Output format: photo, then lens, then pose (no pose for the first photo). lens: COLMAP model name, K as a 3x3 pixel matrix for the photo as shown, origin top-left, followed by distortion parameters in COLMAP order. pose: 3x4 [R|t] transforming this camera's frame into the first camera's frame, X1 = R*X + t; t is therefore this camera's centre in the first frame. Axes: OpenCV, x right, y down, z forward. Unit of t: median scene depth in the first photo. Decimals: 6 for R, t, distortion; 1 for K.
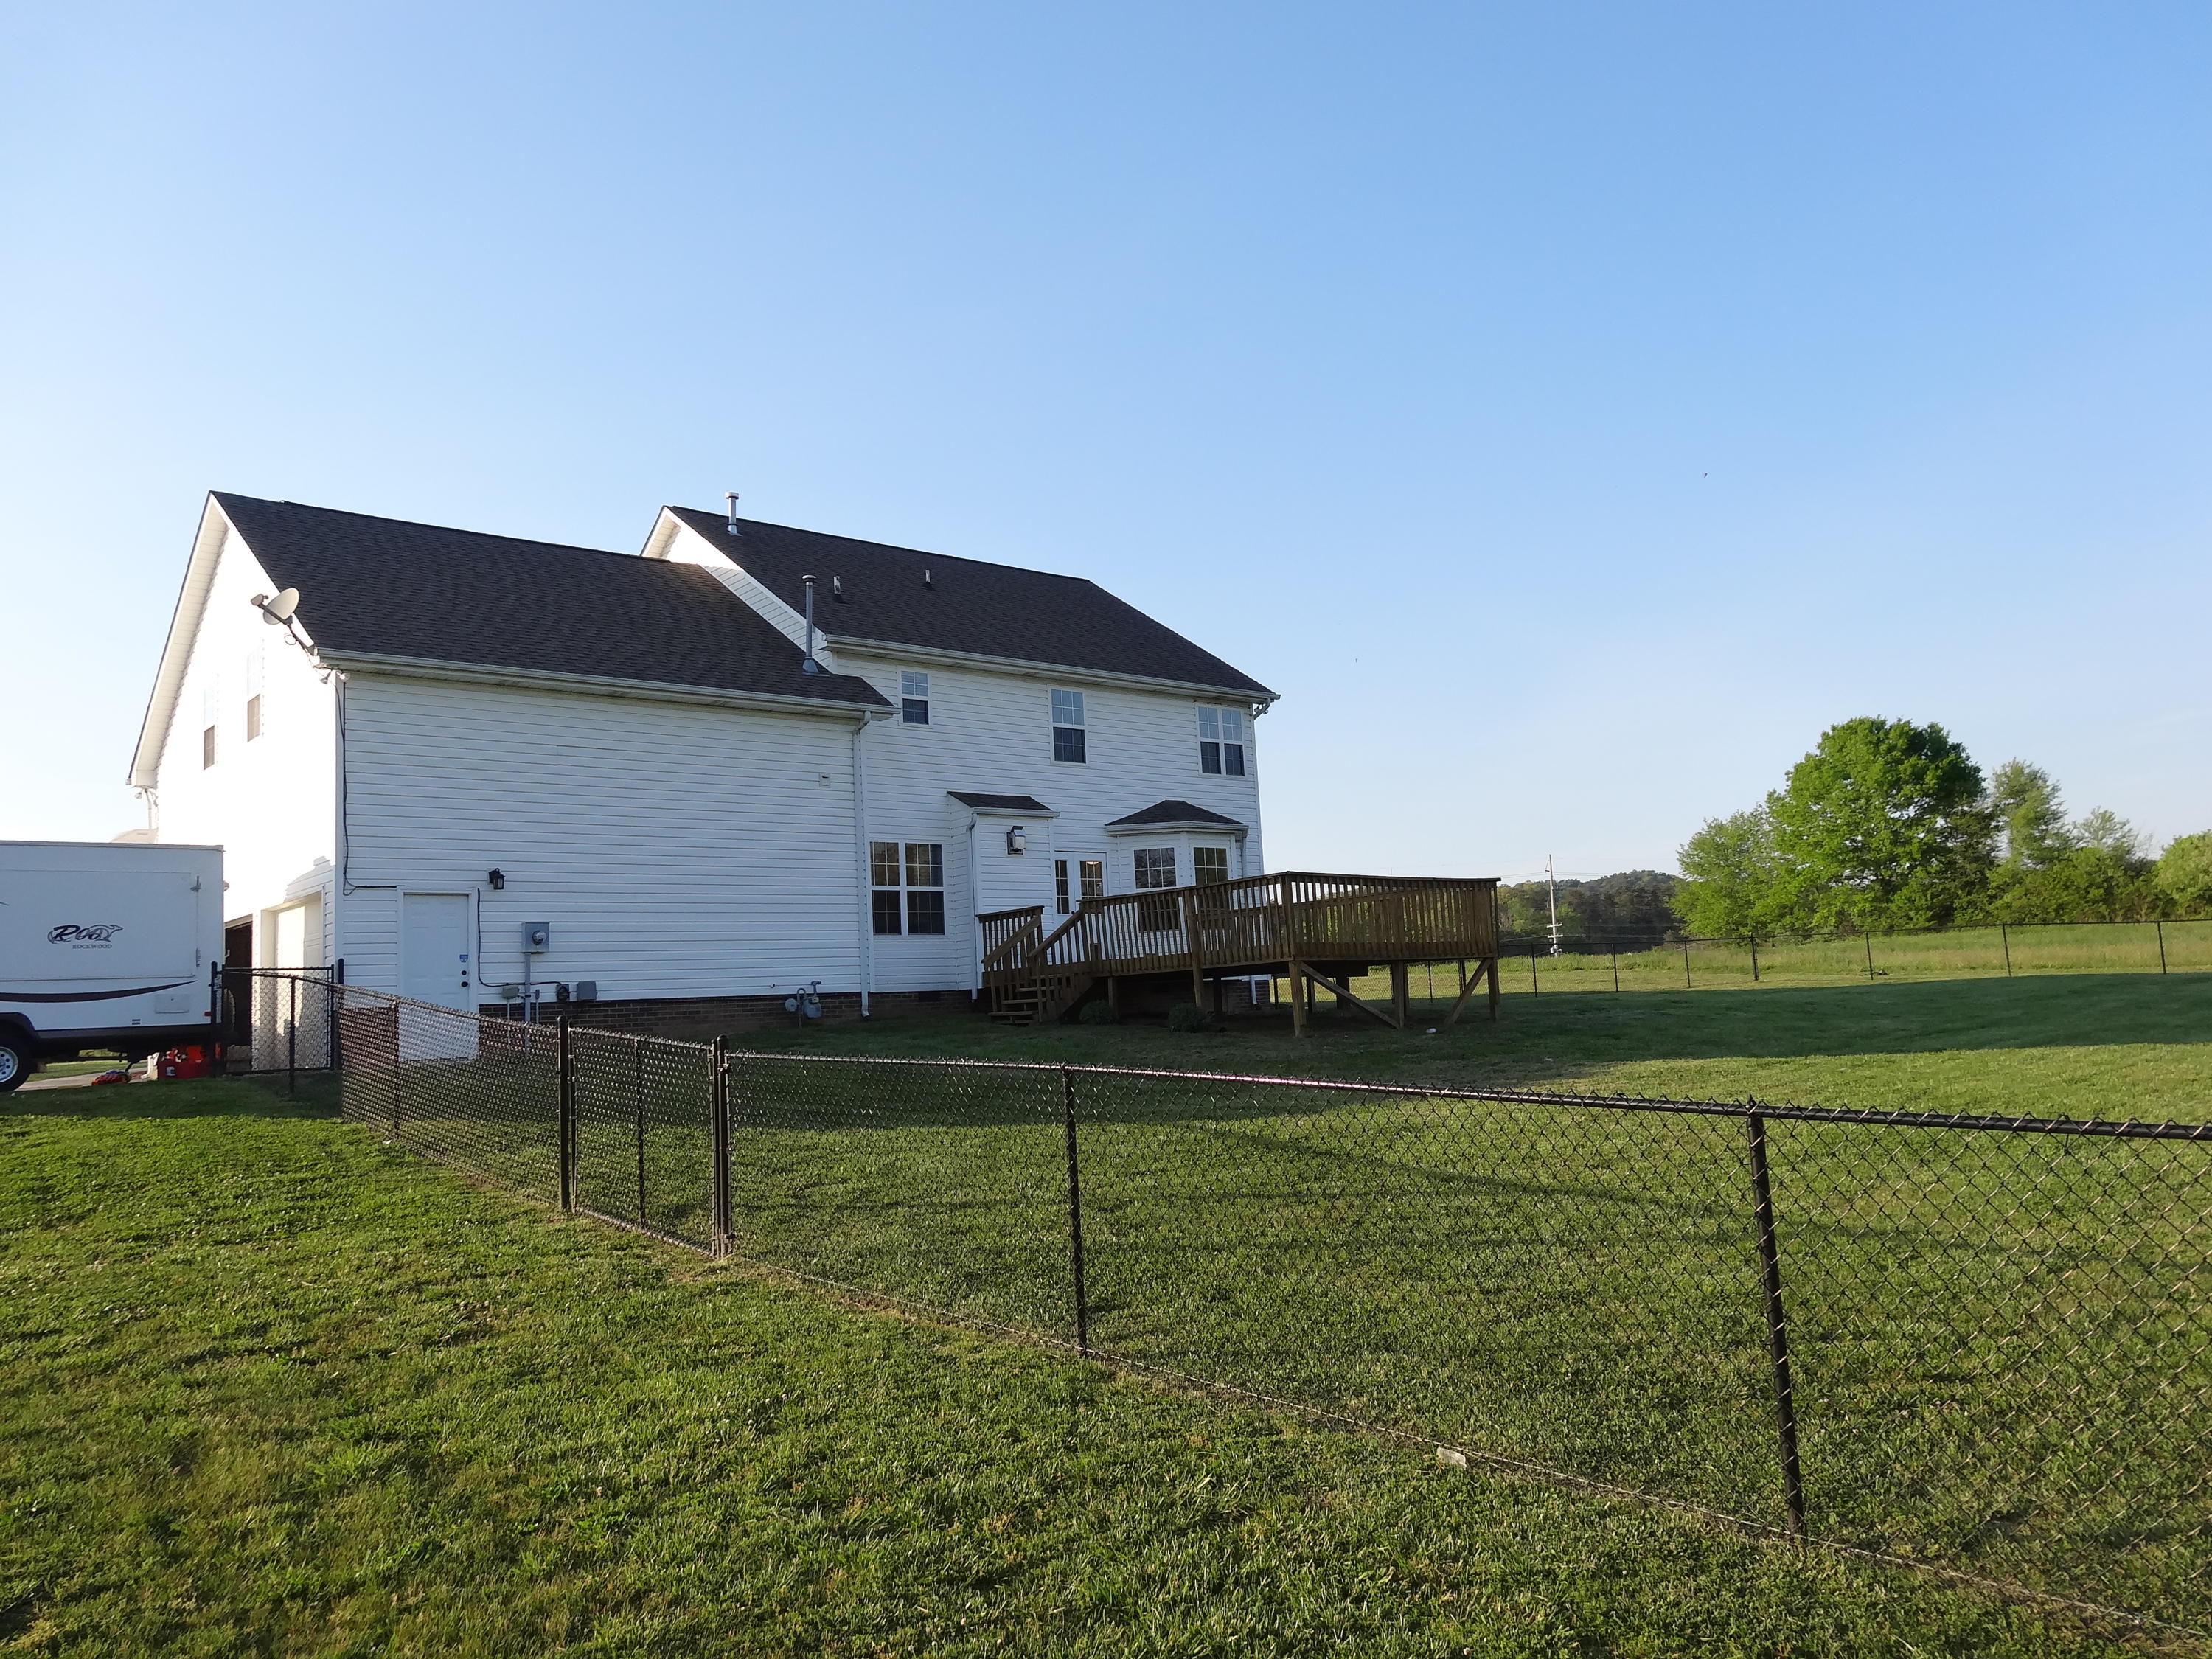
lens RADIAL K [[1623.8, 0, 1095.1], [0, 1623.8, 830.6], [0, 0, 1]] dist [-0.001673, -0.000470]
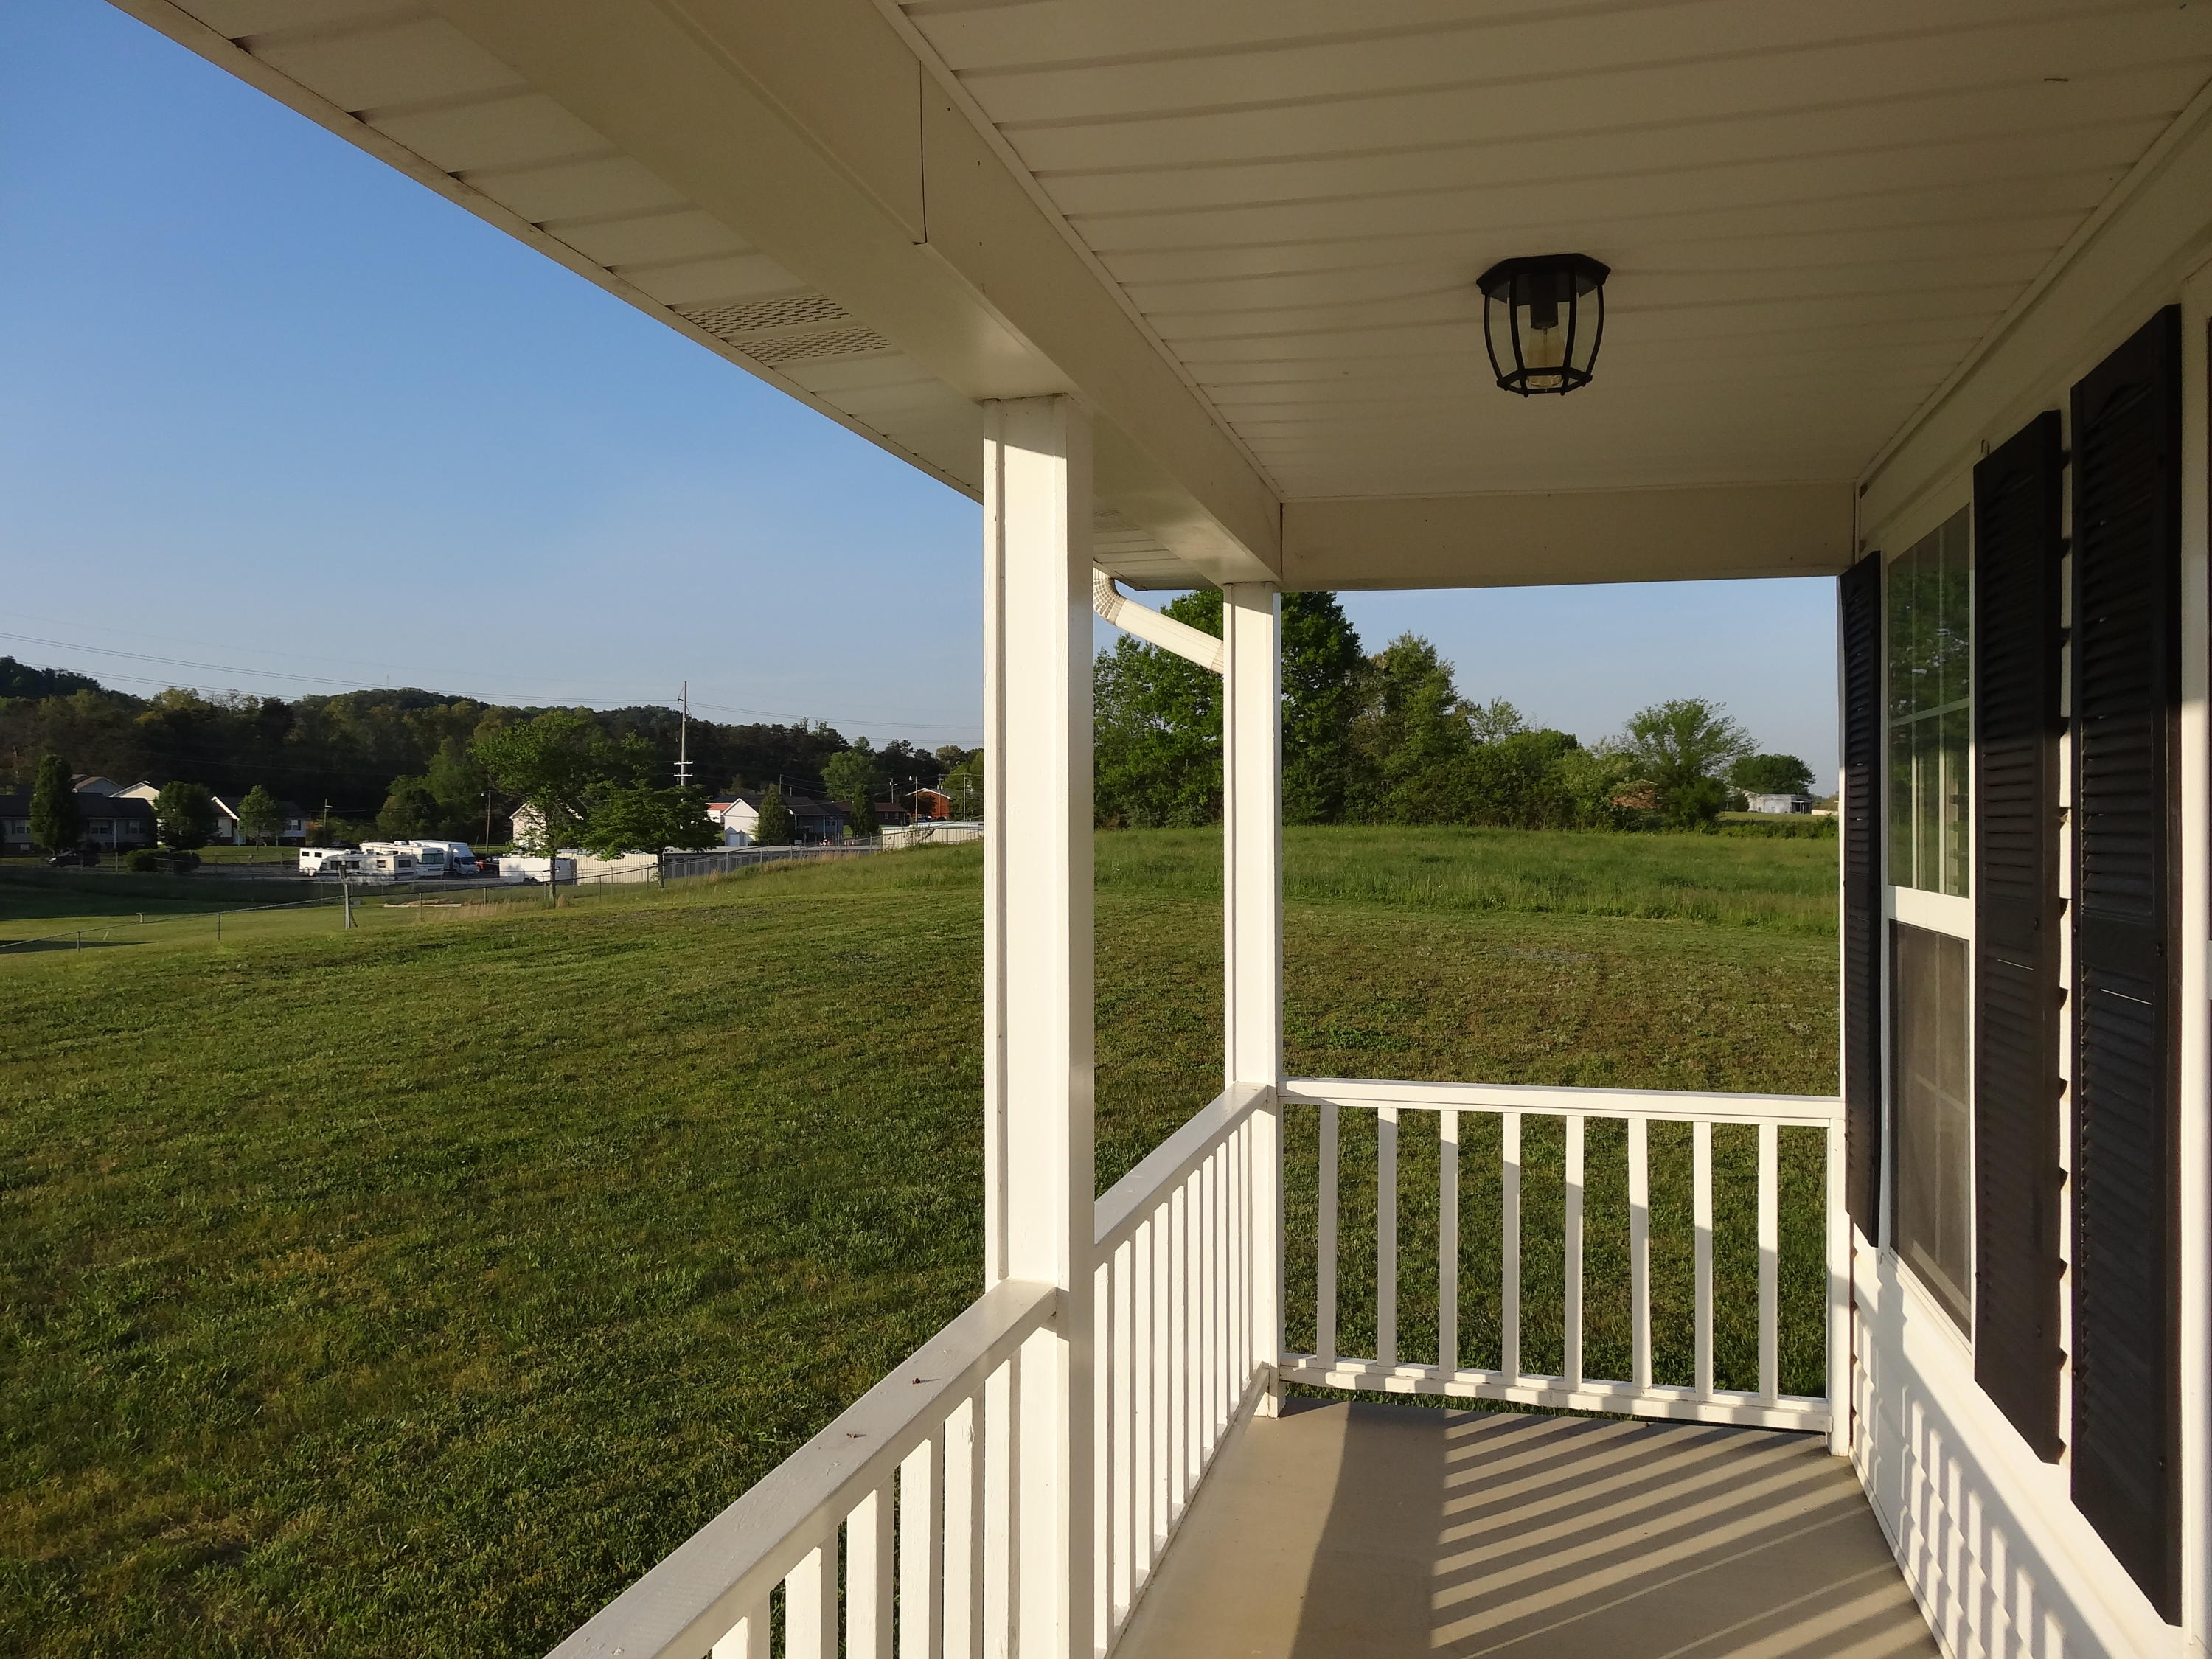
lens RADIAL K [[1635.3, 0, 1099.9], [0, 1635.3, 831.1], [0, 0, 1]] dist [0.005012, -0.000042]
pose [[0.823734, 0.056769, 0.564127, -0.212619], [-0.114954, 0.991032, 0.068126, 0.071601], [-0.555201, -0.120966, 0.822872, 1.177808]]
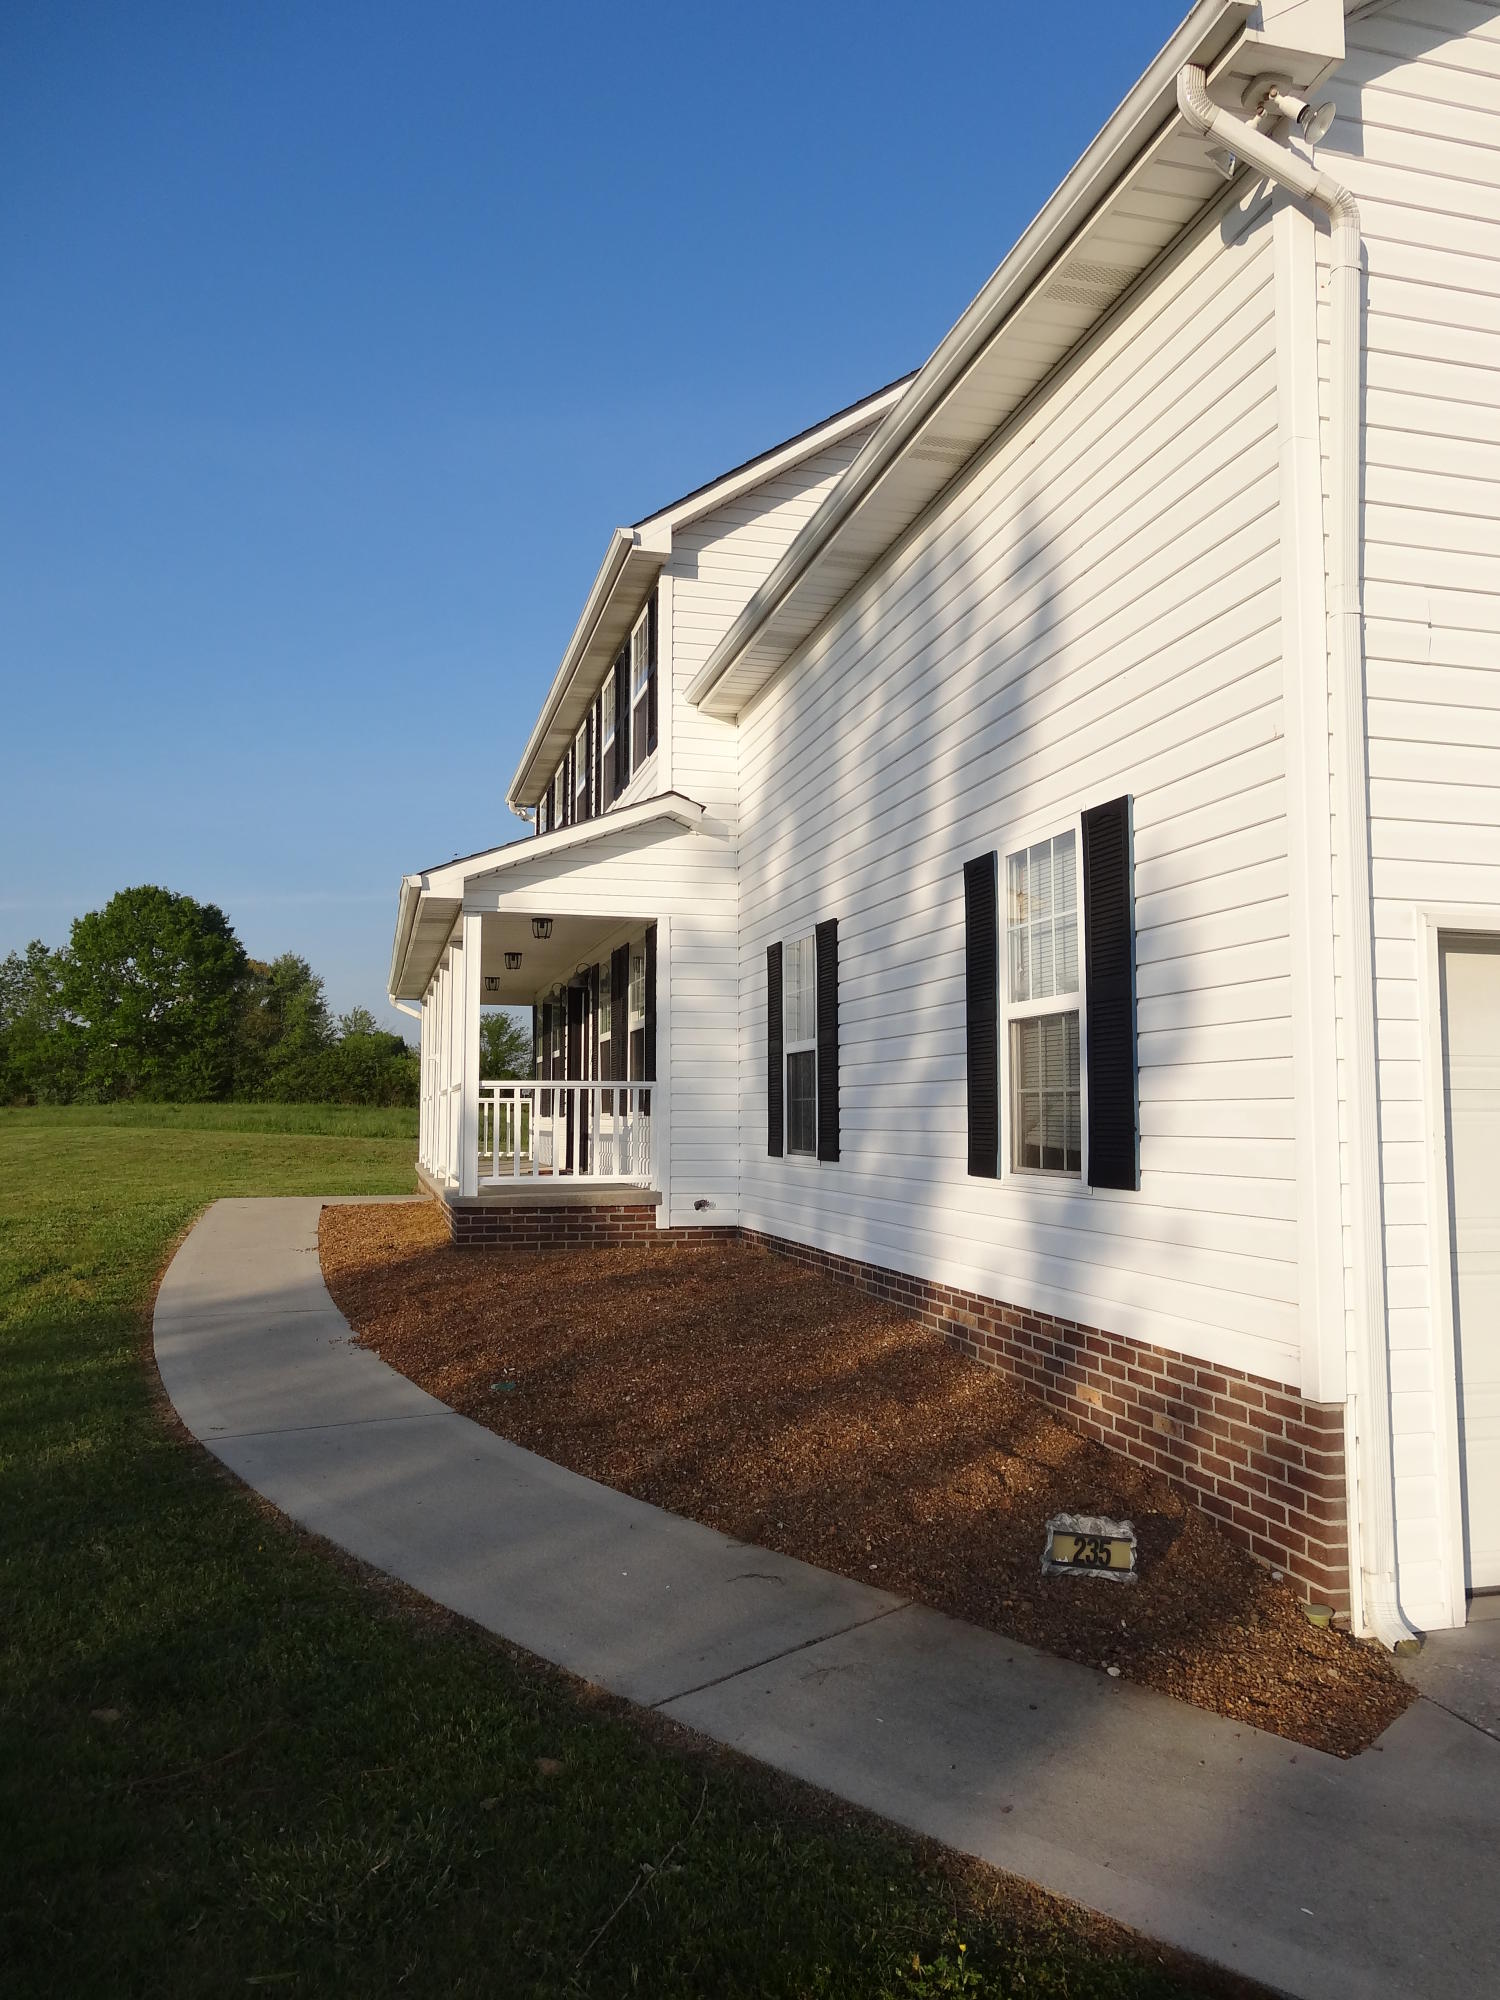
lens RADIAL K [[1478.5, 0, 750.0], [0, 1478.5, 1000.0], [0, 0, 1]] dist [0.005012, -0.000042]
pose [[0.437869, 0.130214, 0.889559, -0.648012], [-0.133005, 0.987950, -0.079147, 0.089942], [-0.889146, -0.083660, 0.449912, 0.863992]]
